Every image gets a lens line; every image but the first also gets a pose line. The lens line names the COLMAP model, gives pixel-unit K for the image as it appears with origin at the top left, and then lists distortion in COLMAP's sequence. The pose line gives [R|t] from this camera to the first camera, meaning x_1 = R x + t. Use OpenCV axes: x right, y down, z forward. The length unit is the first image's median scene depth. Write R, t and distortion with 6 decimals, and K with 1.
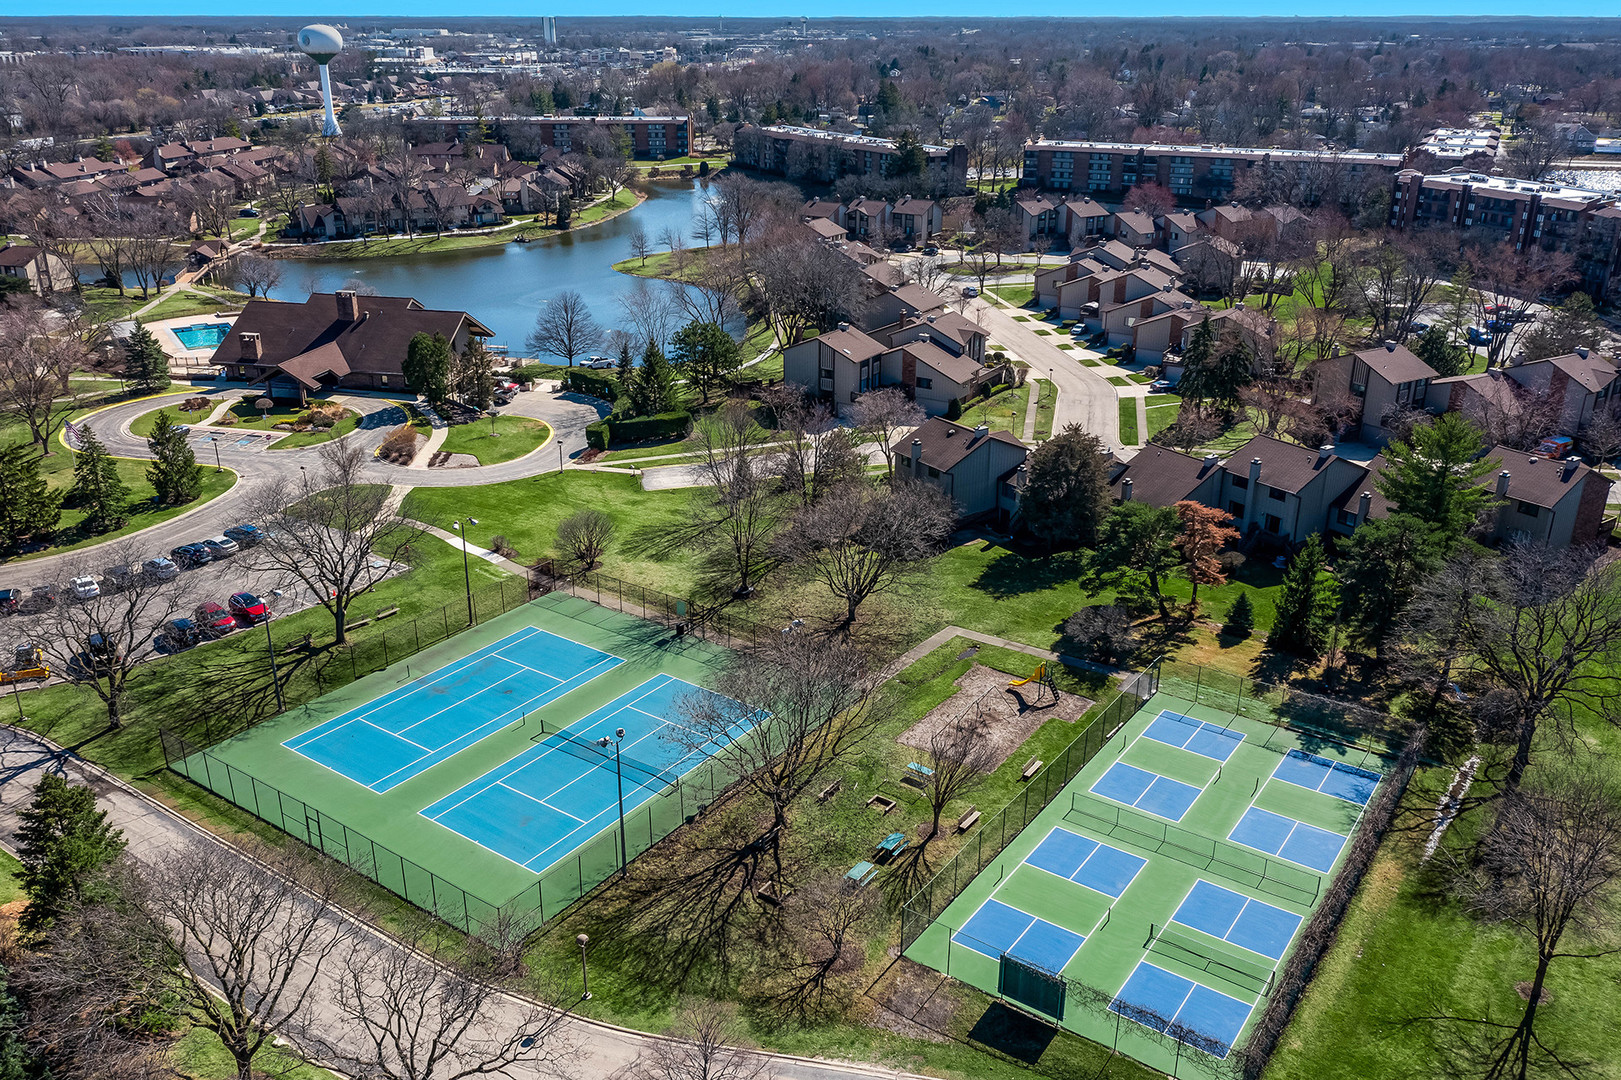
lens RADIAL K [[1281.9, 0, 802.0], [0, 1281.9, 536.0], [0, 0, 1]] dist [-0.005187, 0.008189]
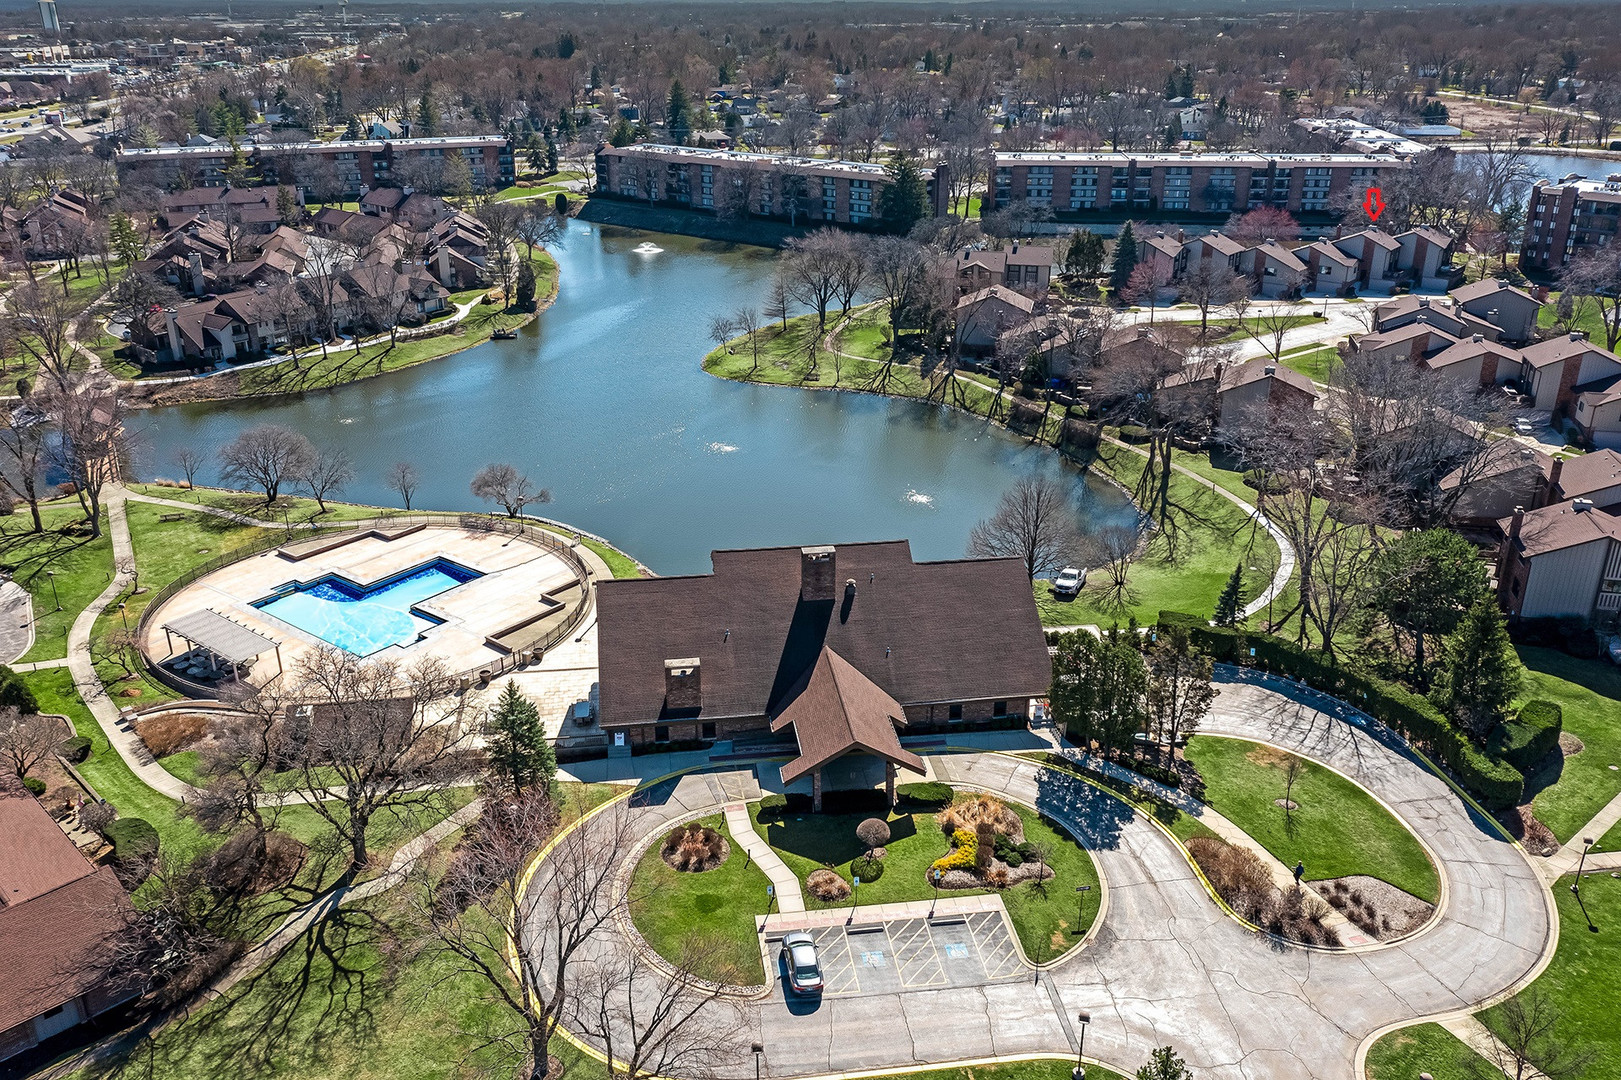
lens RADIAL K [[1294.7, 0, 810.5], [0, 1294.7, 540.0], [0, 0, 1]] dist [-0.002282, 0.004382]
pose [[0.937023, -0.138017, 0.320841, -0.293592], [0.134141, 0.990370, 0.034270, -0.117378], [-0.322480, 0.010926, 0.946513, 0.265024]]
